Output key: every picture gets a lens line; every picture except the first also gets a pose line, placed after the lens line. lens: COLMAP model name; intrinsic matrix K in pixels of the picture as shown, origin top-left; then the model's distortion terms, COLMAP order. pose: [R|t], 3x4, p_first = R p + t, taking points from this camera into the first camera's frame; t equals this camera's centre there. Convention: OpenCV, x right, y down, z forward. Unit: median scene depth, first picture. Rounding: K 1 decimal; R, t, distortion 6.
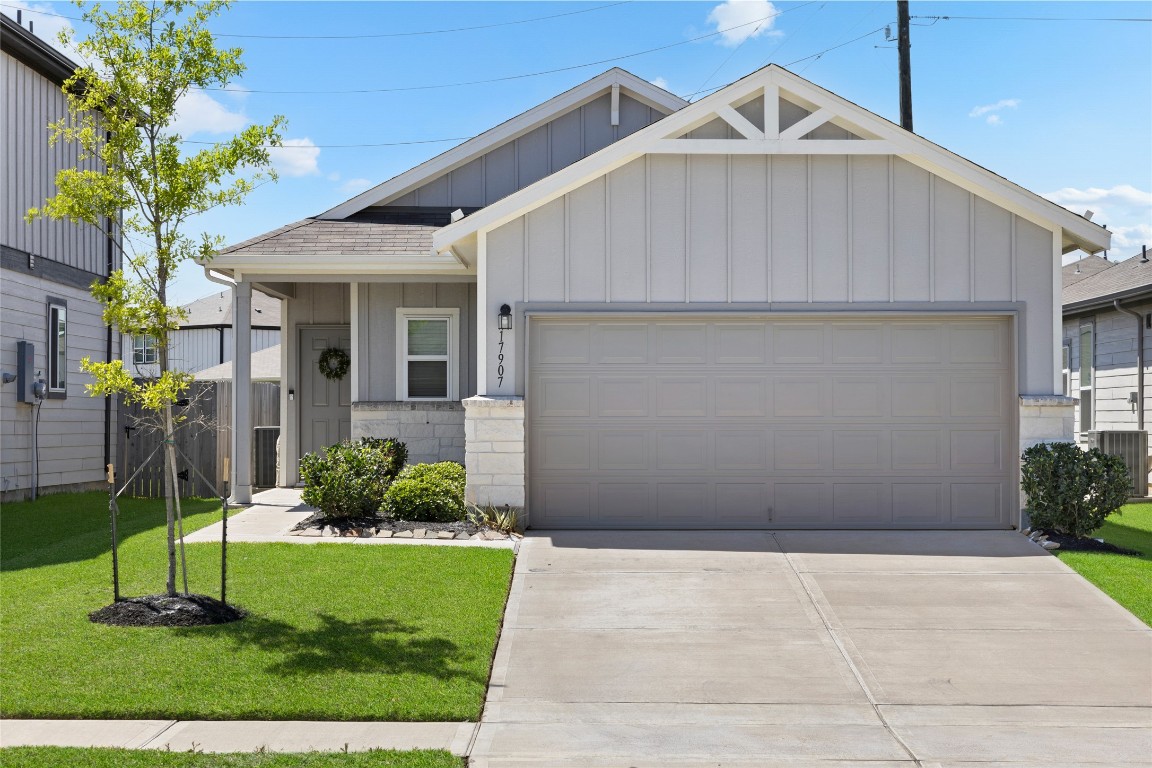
lens RADIAL K [[2171.5, 0, 576.0], [0, 2171.5, 384.0], [0, 0, 1]] dist [0.009525, 0.050822]
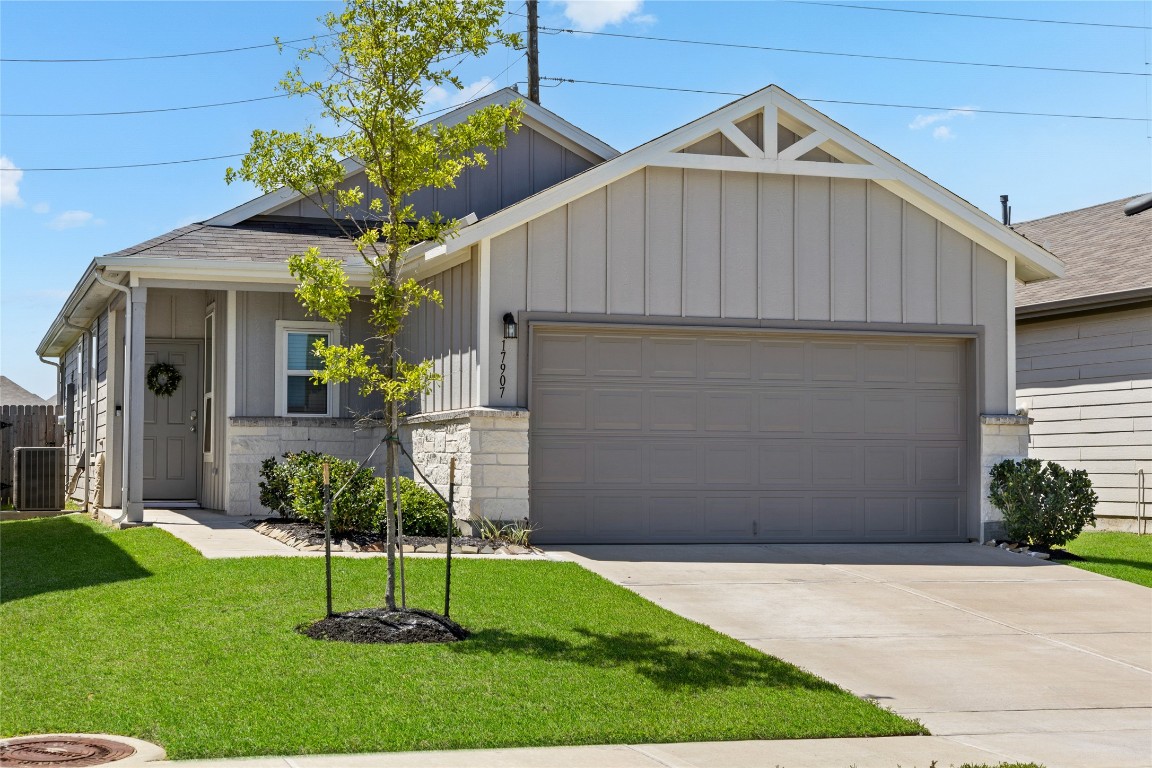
lens RADIAL K [[1978.5, 0, 576.0], [0, 1978.5, 384.0], [0, 0, 1]] dist [0.026623, -0.008042]
pose [[0.952466, 0.019997, 0.303988, -0.273049], [-0.012361, 0.999558, -0.027022, 0.018865], [-0.304394, 0.021980, 0.952293, 0.146123]]
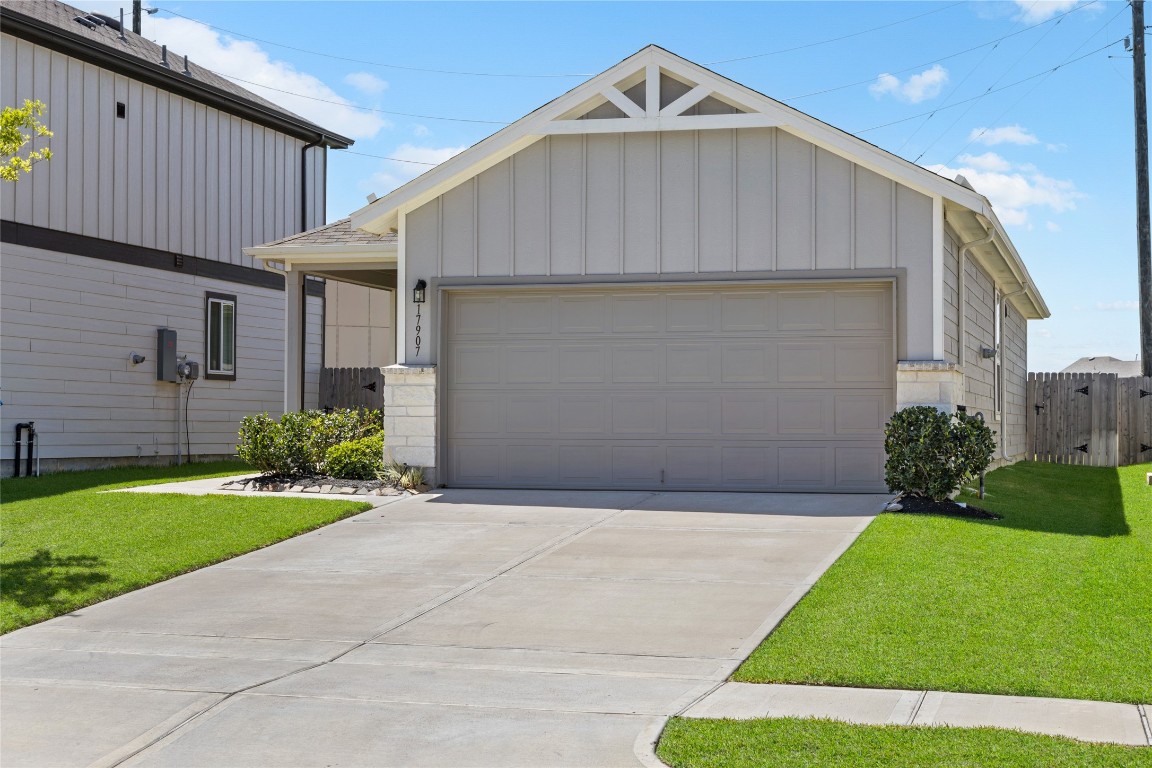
lens RADIAL K [[1864.0, 0, 576.0], [0, 1864.0, 384.0], [0, 0, 1]] dist [0.004801, -0.011104]
pose [[0.962369, -0.002853, -0.271733, 0.294543], [0.001040, 0.999976, -0.006817, 0.021806], [0.271746, 0.006278, 0.962349, 0.125976]]
